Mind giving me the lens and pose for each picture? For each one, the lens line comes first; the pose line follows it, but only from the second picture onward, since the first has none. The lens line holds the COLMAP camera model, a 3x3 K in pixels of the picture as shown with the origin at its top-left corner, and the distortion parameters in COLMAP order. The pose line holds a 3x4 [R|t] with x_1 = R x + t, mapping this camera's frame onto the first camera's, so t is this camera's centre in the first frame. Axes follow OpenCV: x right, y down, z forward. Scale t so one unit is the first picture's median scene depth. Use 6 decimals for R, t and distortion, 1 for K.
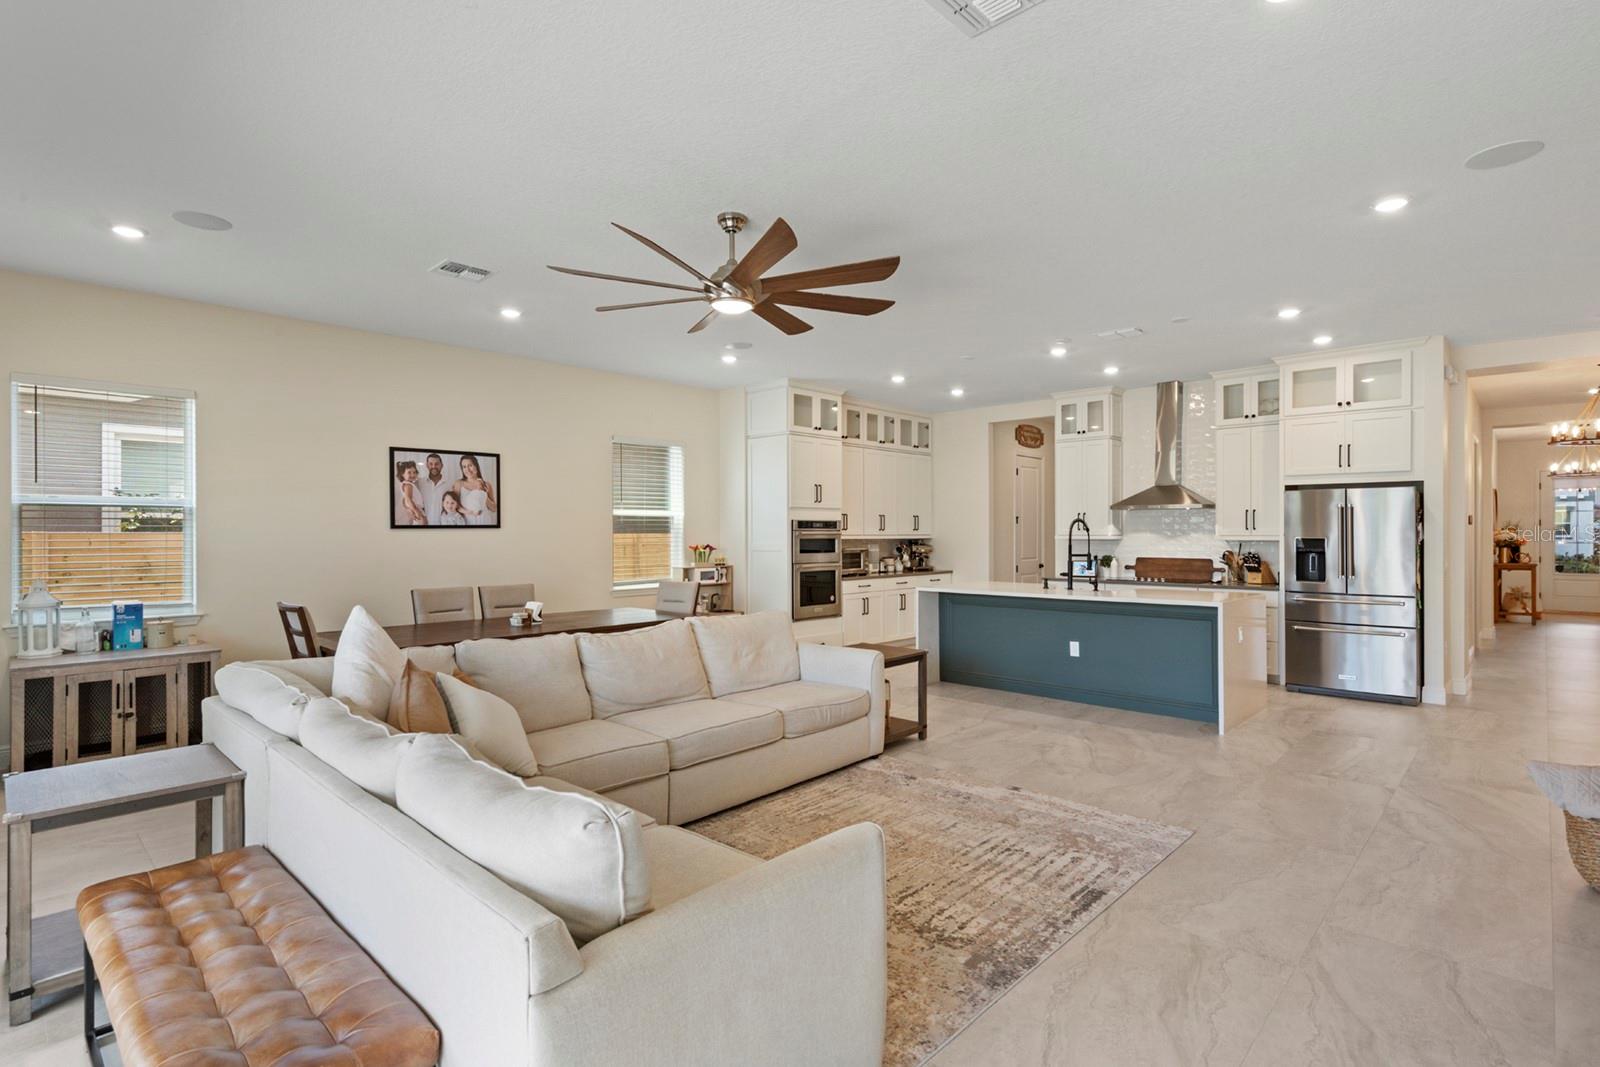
lens RADIAL K [[777.9, 0, 799.8], [0, 777.9, 533.1], [0, 0, 1]] dist [0.001403, 0.003021]
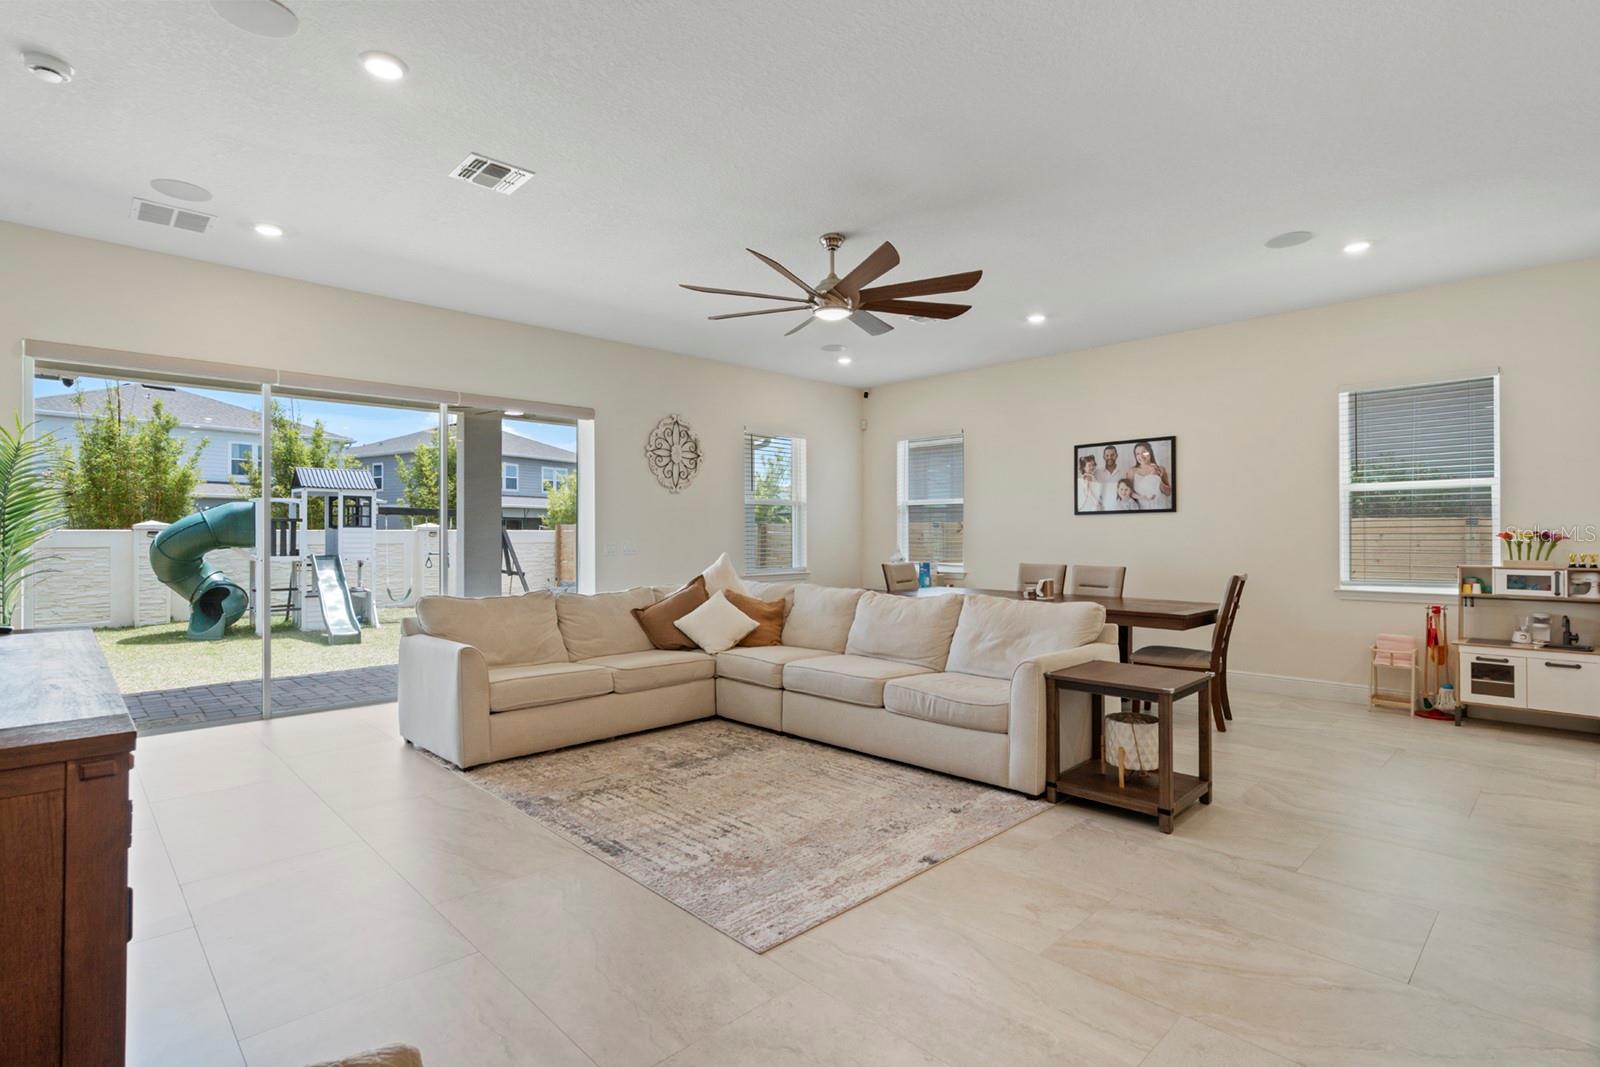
lens RADIAL K [[777.9, 0, 787.3], [0, 777.9, 535.0], [0, 0, 1]] dist [0.001403, 0.003021]
pose [[-0.049110, 0.001731, -0.998792, 0.619193], [-0.000765, 0.999998, 0.001771, 0.021373], [0.998793, 0.000851, -0.049108, 0.570806]]
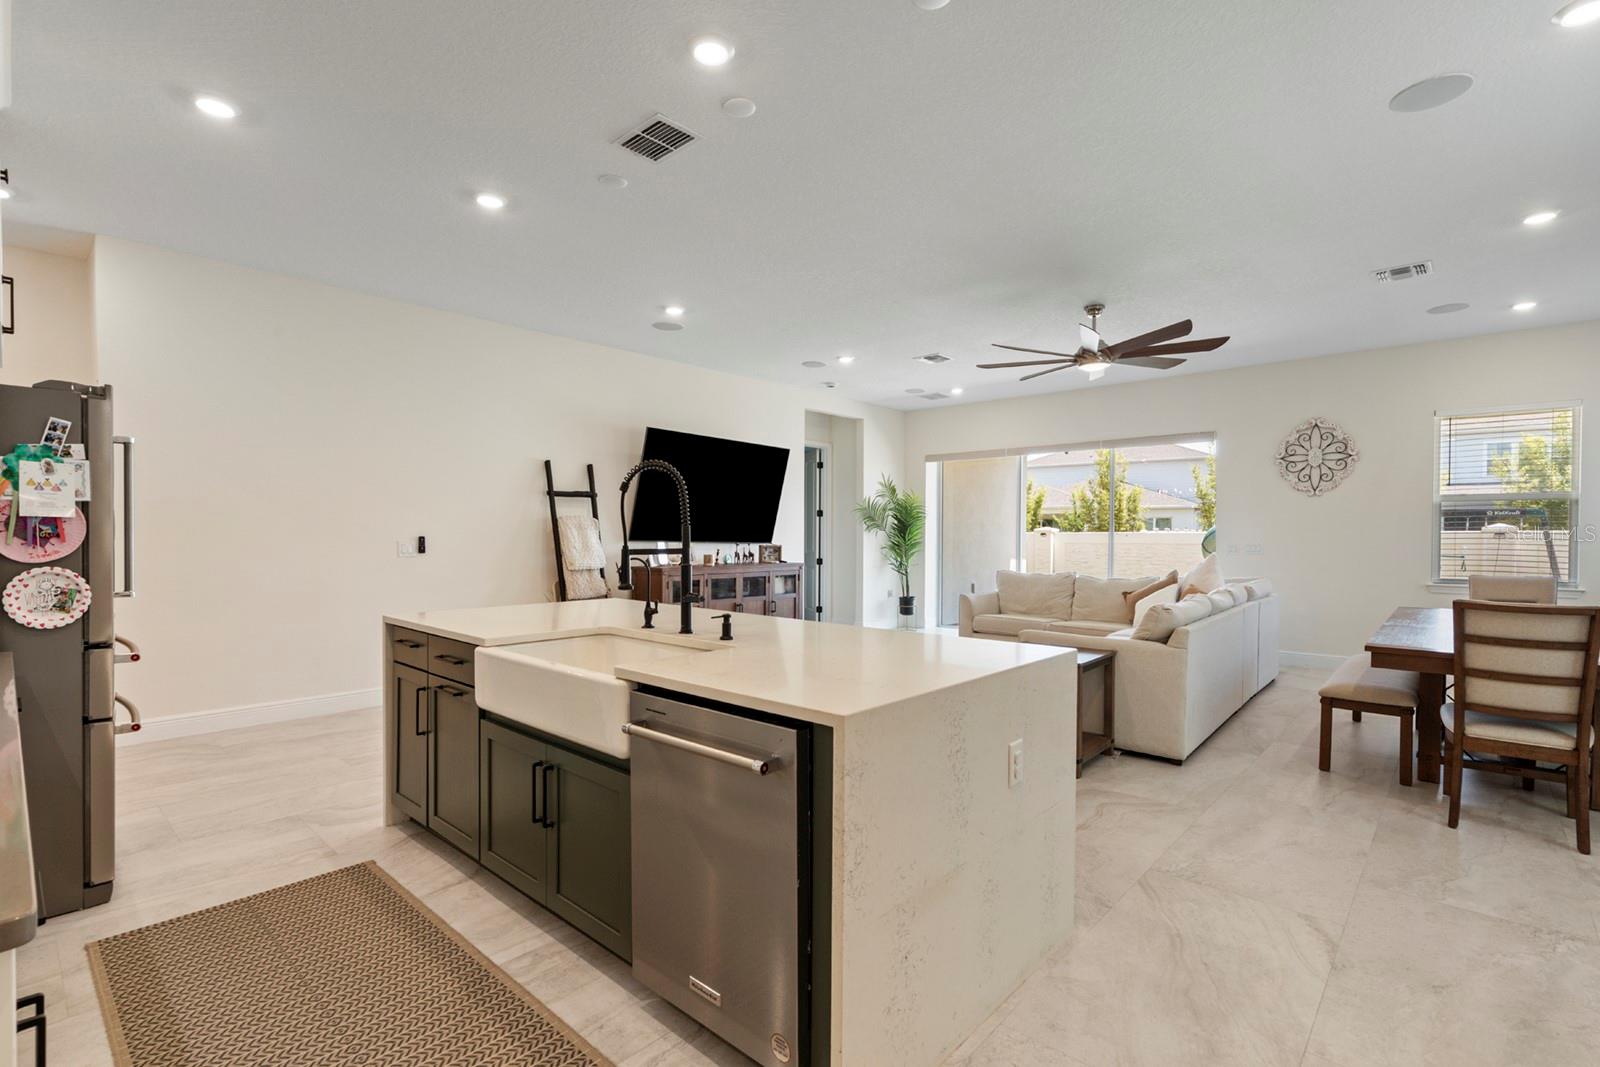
lens RADIAL K [[731.9, 0, 798.2], [0, 731.9, 548.3], [0, 0, 1]] dist [-0.006214, 0.002835]
pose [[-0.999879, -0.000206, -0.015557, 0.291278], [-0.000523, 0.999792, 0.020397, 0.018481], [0.015550, 0.020402, -0.999671, 1.388852]]
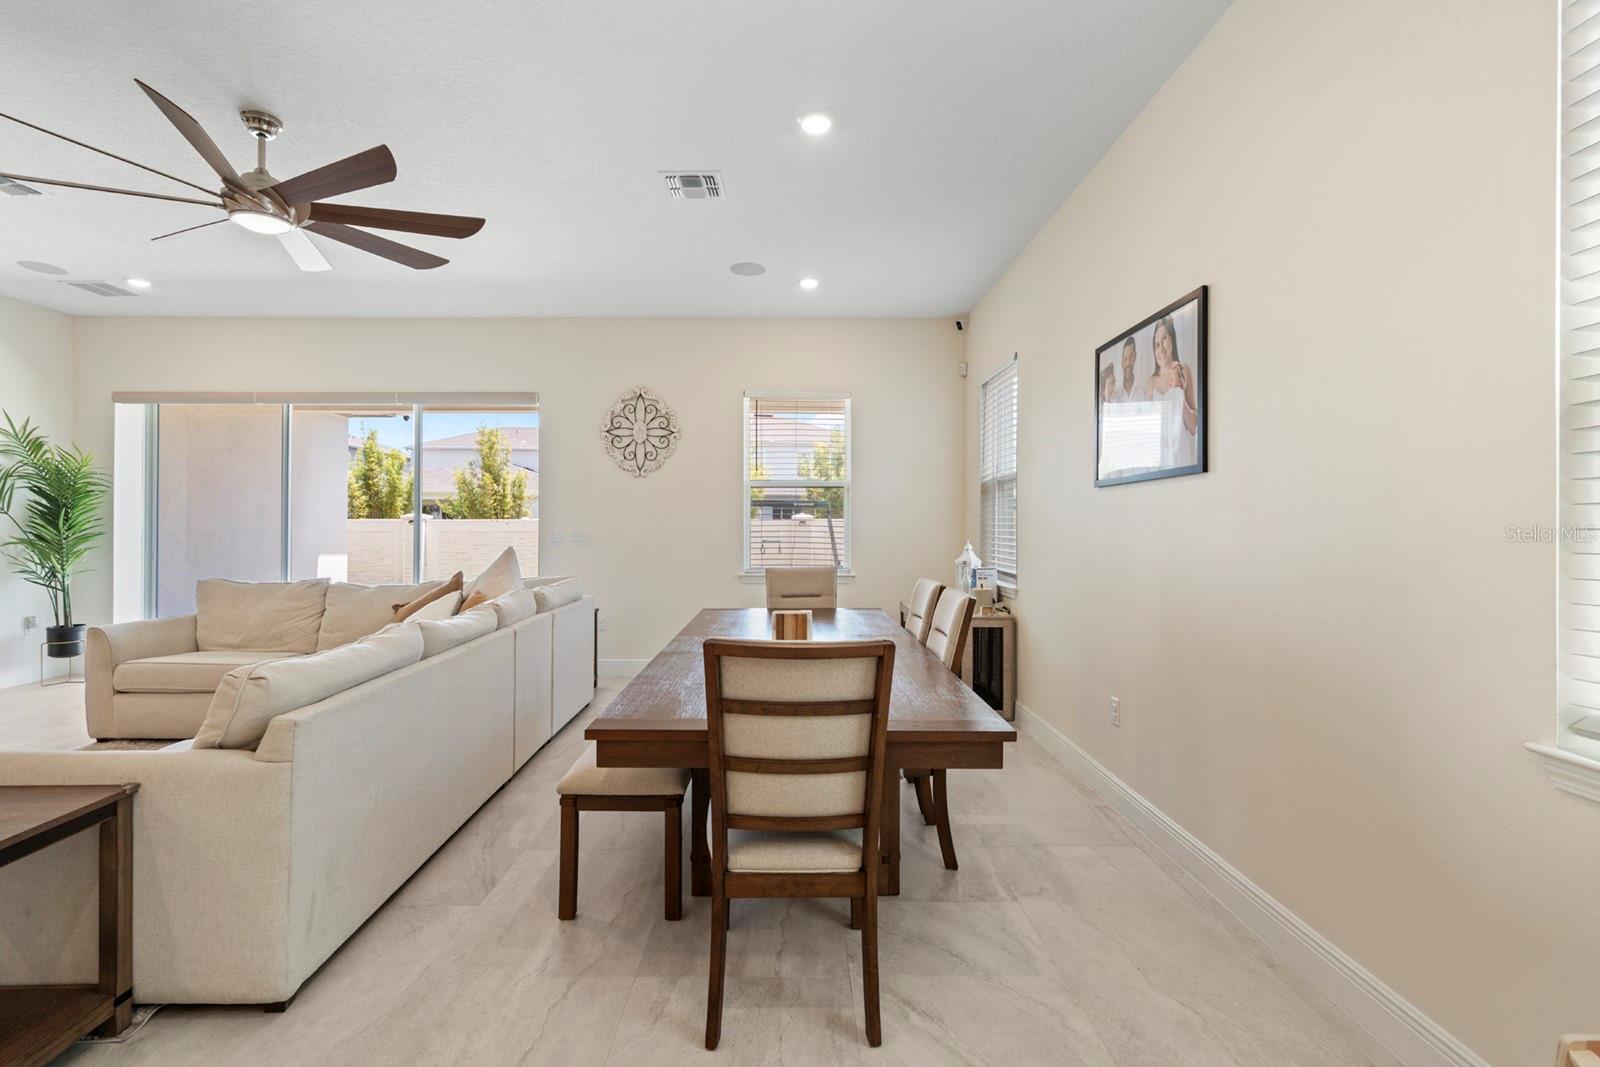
lens RADIAL K [[731.9, 0, 792.6], [0, 731.9, 519.6], [0, 0, 1]] dist [-0.006214, 0.002835]
pose [[-0.723344, -0.004475, -0.690474, 0.025906], [-0.002703, 0.999990, -0.003649, 0.020110], [0.690483, -0.000773, -0.723348, 1.141201]]
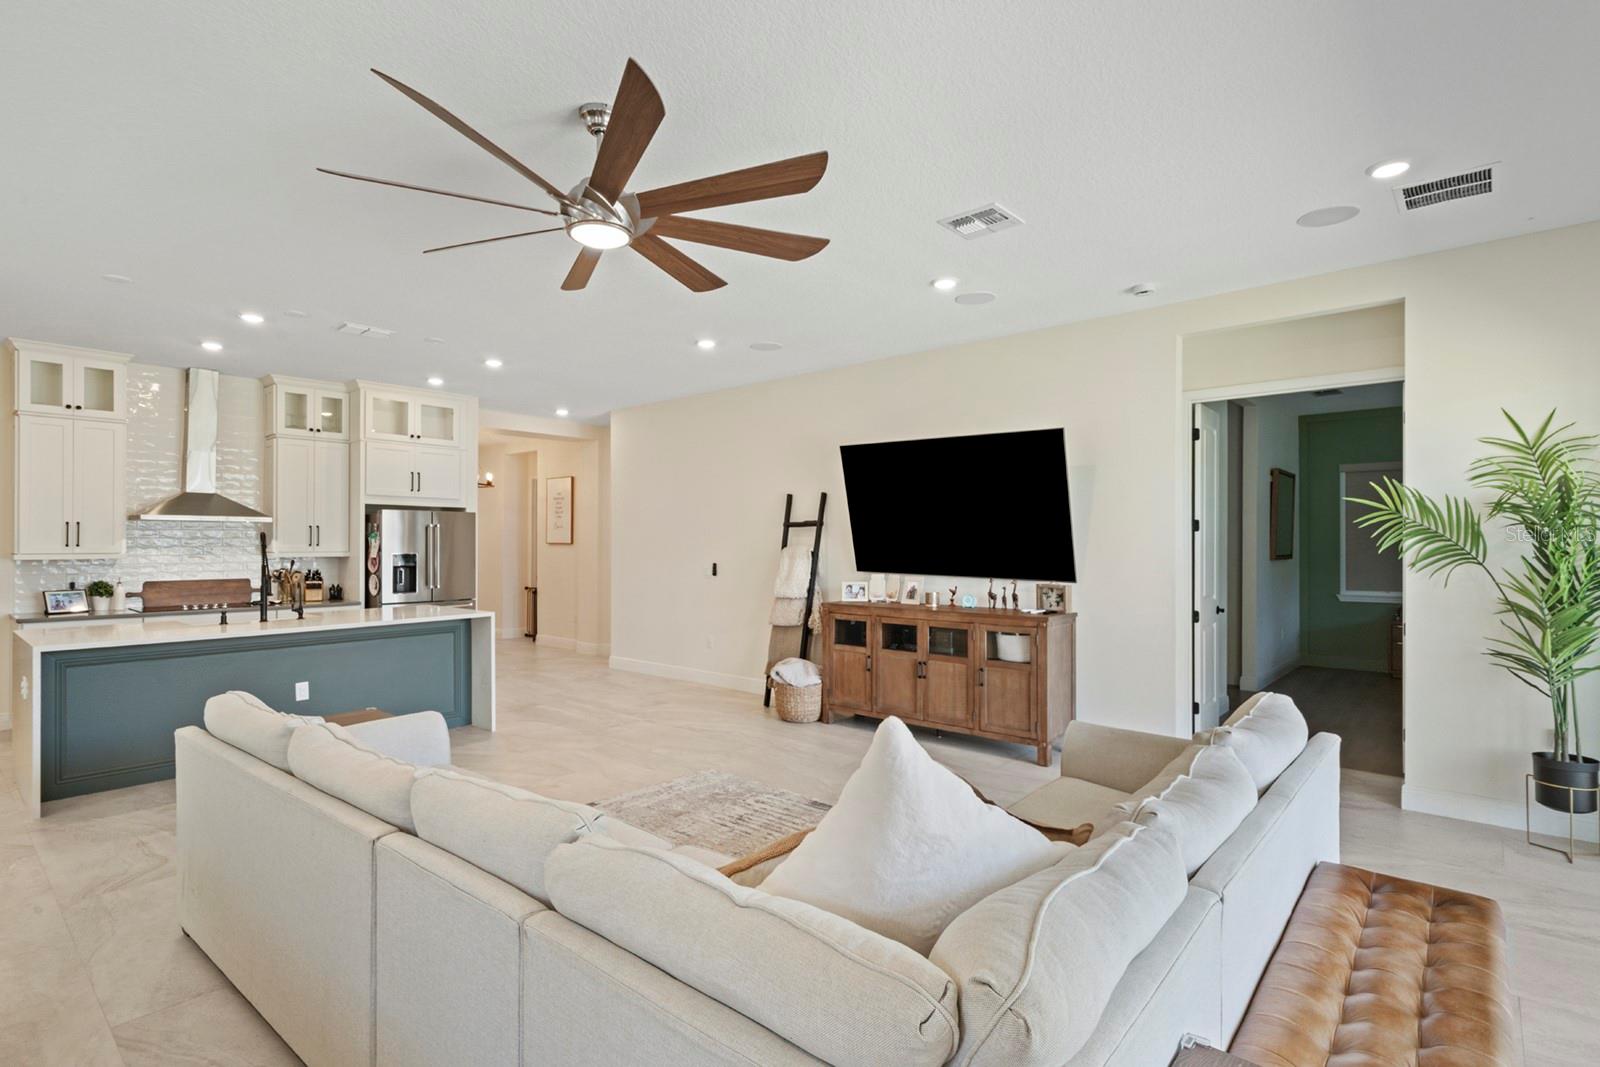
lens RADIAL K [[777.9, 0, 787.8], [0, 777.9, 536.0], [0, 0, 1]] dist [0.001403, 0.003021]
pose [[-0.037152, 0.014271, 0.999208, -0.466572], [0.002317, 0.999897, -0.014195, -0.001858], [-0.999307, 0.001788, -0.037182, 0.493847]]
